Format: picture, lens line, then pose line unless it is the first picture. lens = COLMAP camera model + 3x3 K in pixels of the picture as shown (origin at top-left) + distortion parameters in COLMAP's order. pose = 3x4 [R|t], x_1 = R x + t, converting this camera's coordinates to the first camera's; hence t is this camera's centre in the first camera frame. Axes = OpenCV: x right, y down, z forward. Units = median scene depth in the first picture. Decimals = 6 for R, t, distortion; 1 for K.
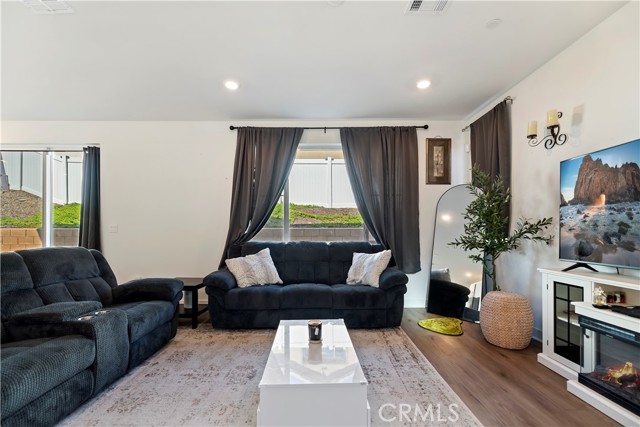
lens RADIAL K [[268.4, 0, 321.5], [0, 268.4, 236.6], [0, 0, 1]] dist [-0.001195, -0.000121]
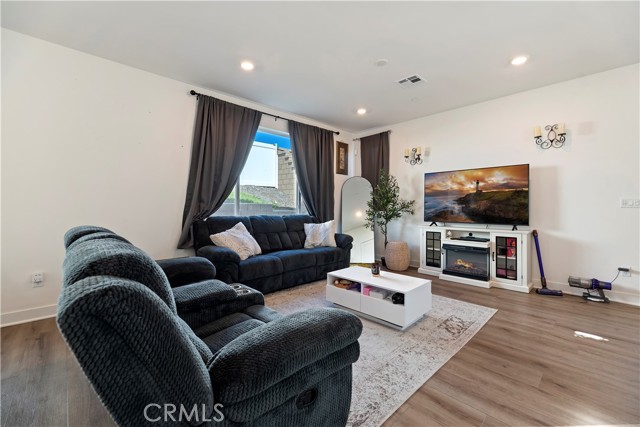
lens RADIAL K [[267.0, 0, 321.2], [0, 267.0, 212.9], [0, 0, 1]] dist [-0.000061, -0.000005]
pose [[0.726443, -0.010545, 0.687146, -0.685280], [0.006057, 0.999942, 0.008941, 0.000146], [-0.687200, -0.002333, 0.726464, 0.035663]]
